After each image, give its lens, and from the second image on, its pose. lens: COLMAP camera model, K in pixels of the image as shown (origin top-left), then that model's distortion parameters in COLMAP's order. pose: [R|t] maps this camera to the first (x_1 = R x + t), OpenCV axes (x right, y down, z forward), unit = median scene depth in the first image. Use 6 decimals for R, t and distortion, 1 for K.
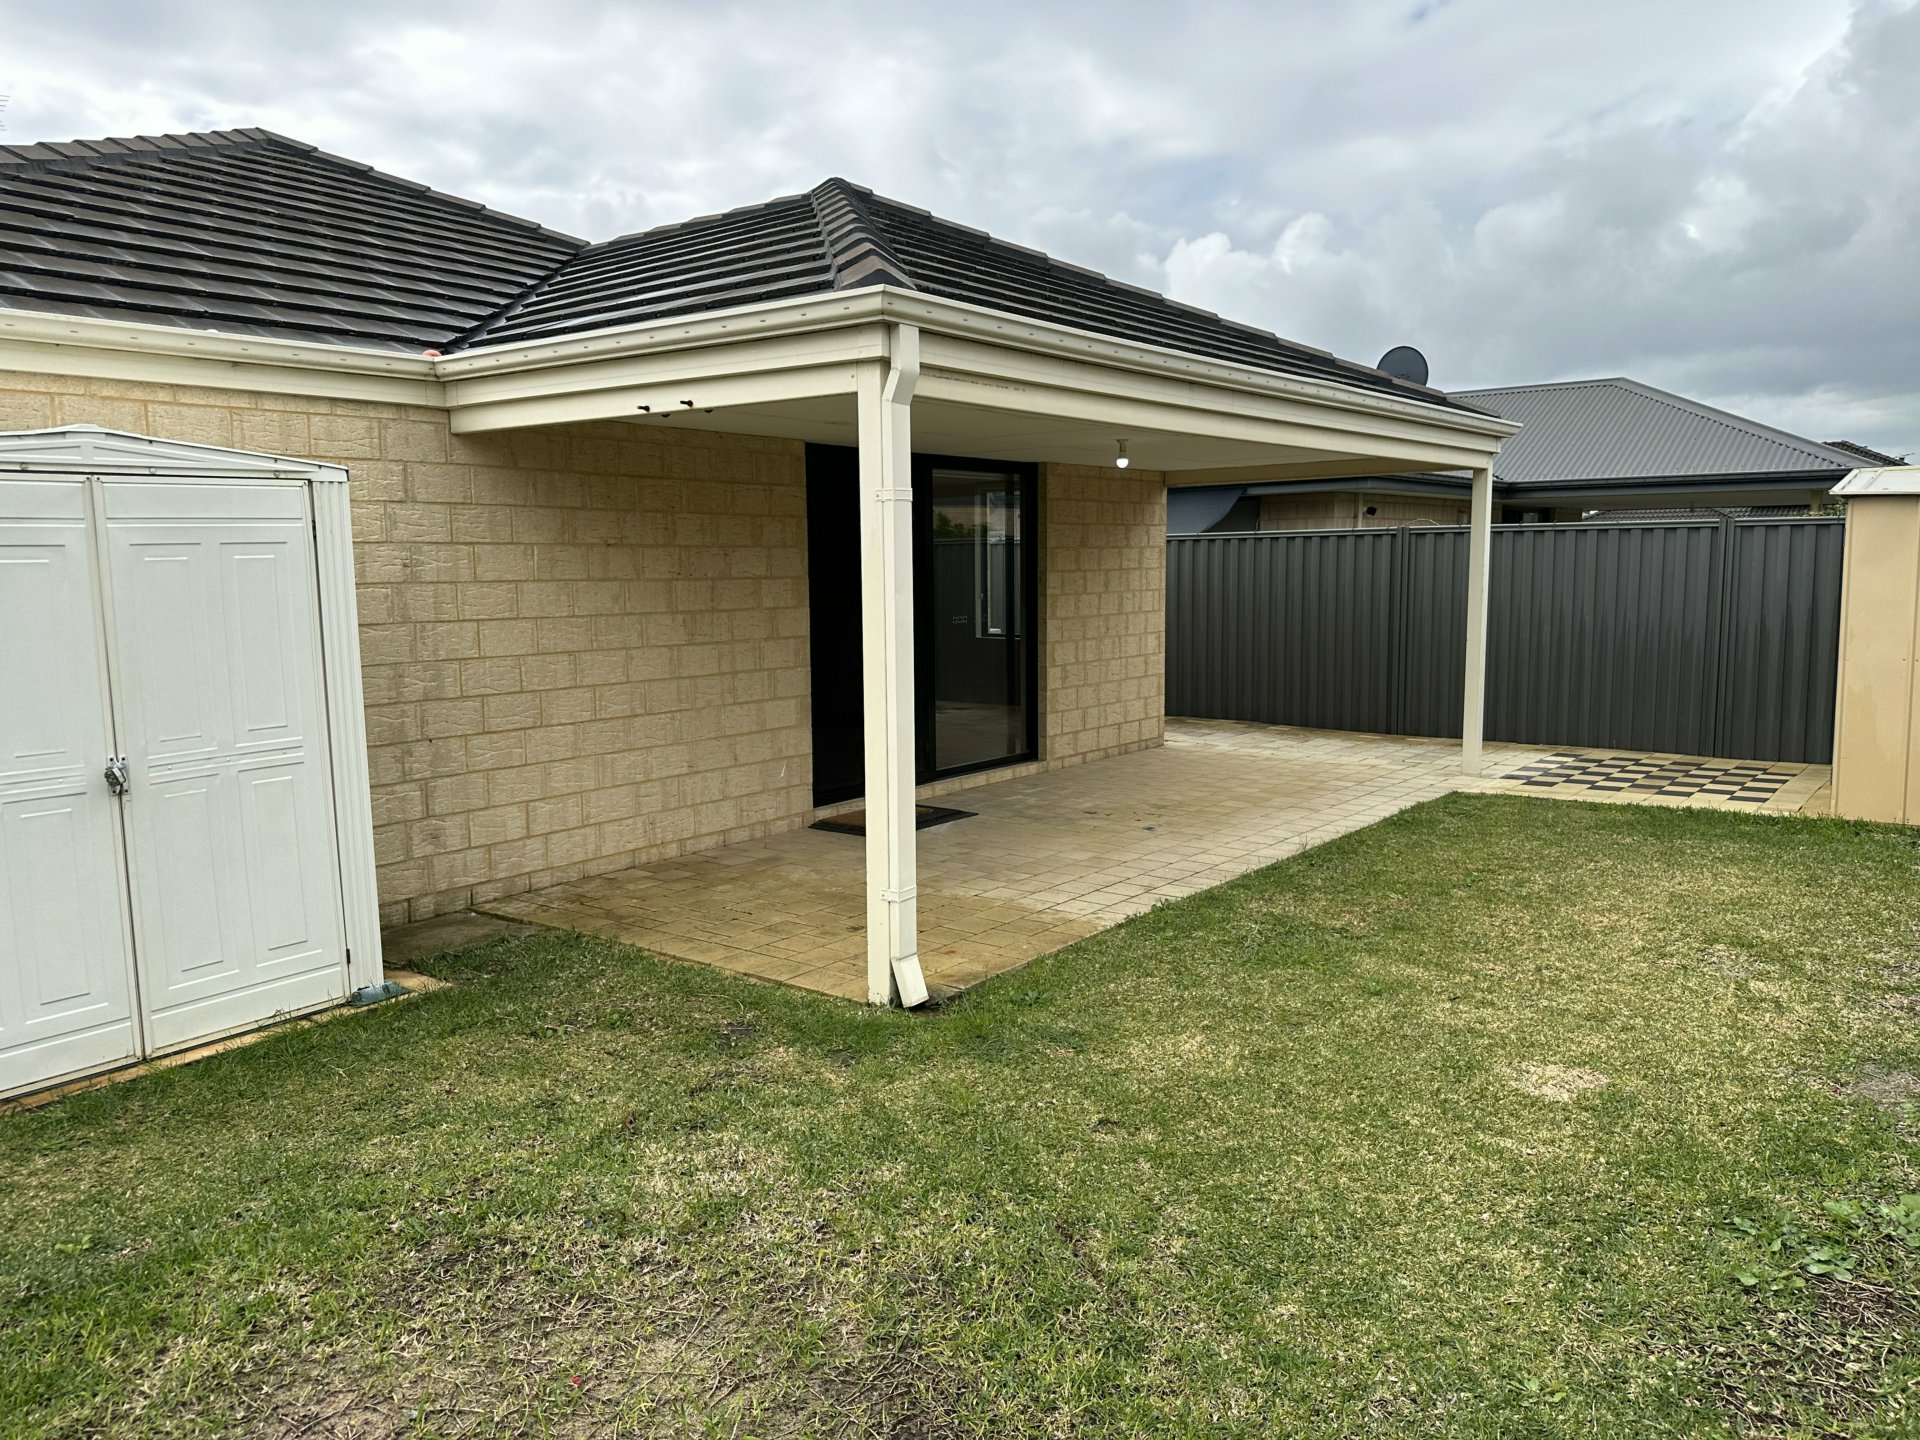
lens RADIAL K [[1340.8, 0, 965.4], [0, 1340.8, 721.3], [0, 0, 1]] dist [0.090100, -0.119128]
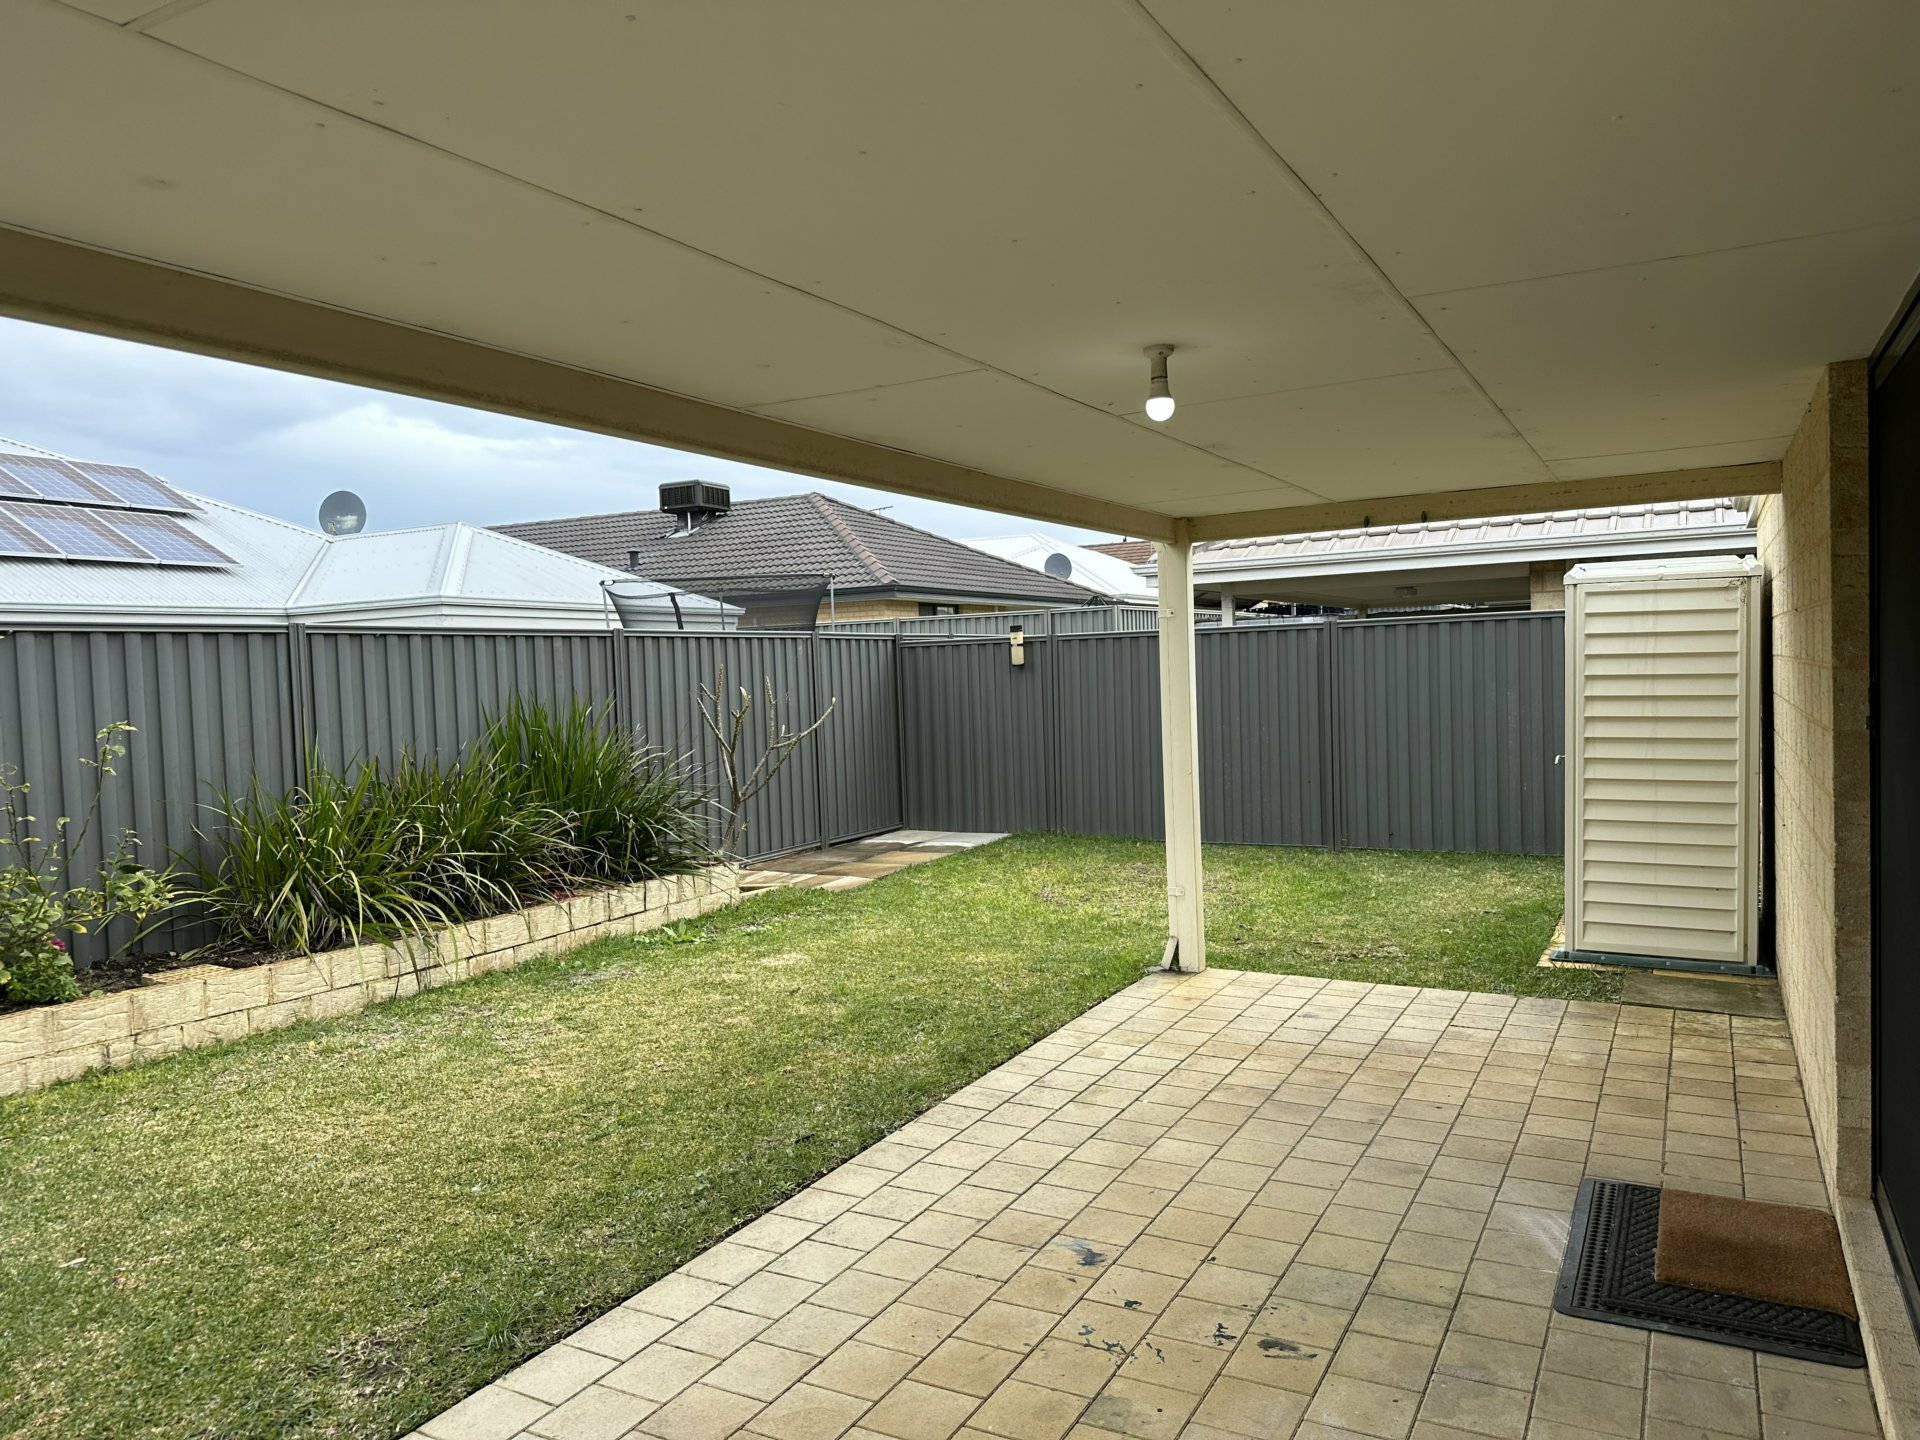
lens RADIAL K [[1380.5, 0, 937.9], [0, 1380.5, 719.9], [0, 0, 1]] dist [0.091637, -0.138279]
pose [[-0.985670, 0.052189, -0.160410, 0.391927], [0.026816, 0.987322, 0.156448, -0.263275], [0.166541, 0.149904, -0.974573, 2.190097]]
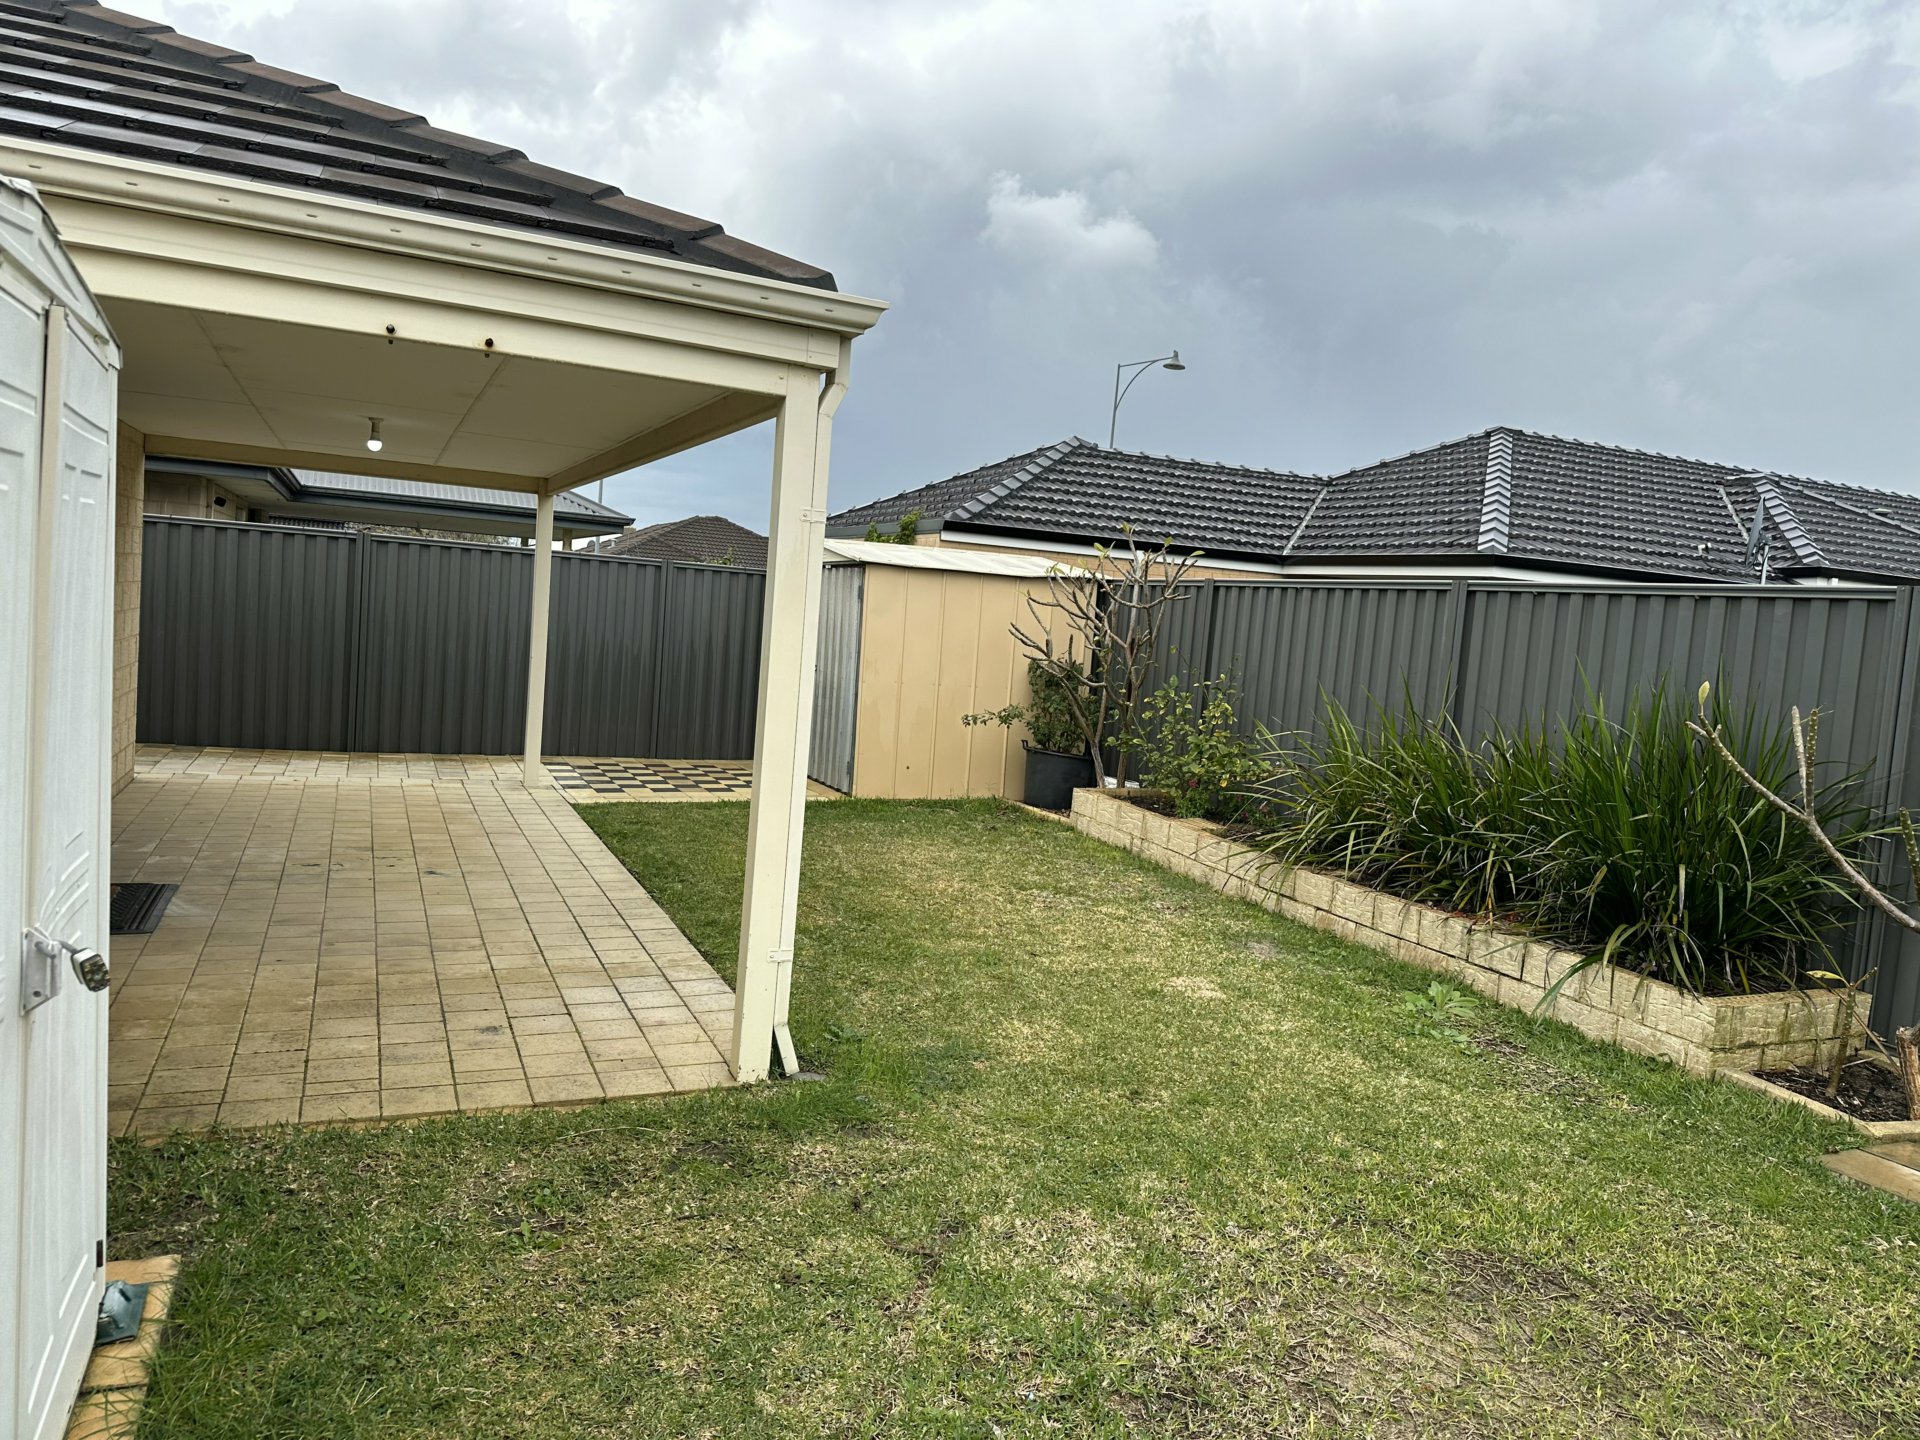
lens RADIAL K [[1340.8, 0, 965.4], [0, 1340.8, 721.3], [0, 0, 1]] dist [0.090100, -0.119128]
pose [[0.466385, -0.025559, 0.884212, -0.738295], [0.025256, 0.999560, 0.015572, -0.035824], [-0.884221, 0.015069, 0.466825, 0.431013]]
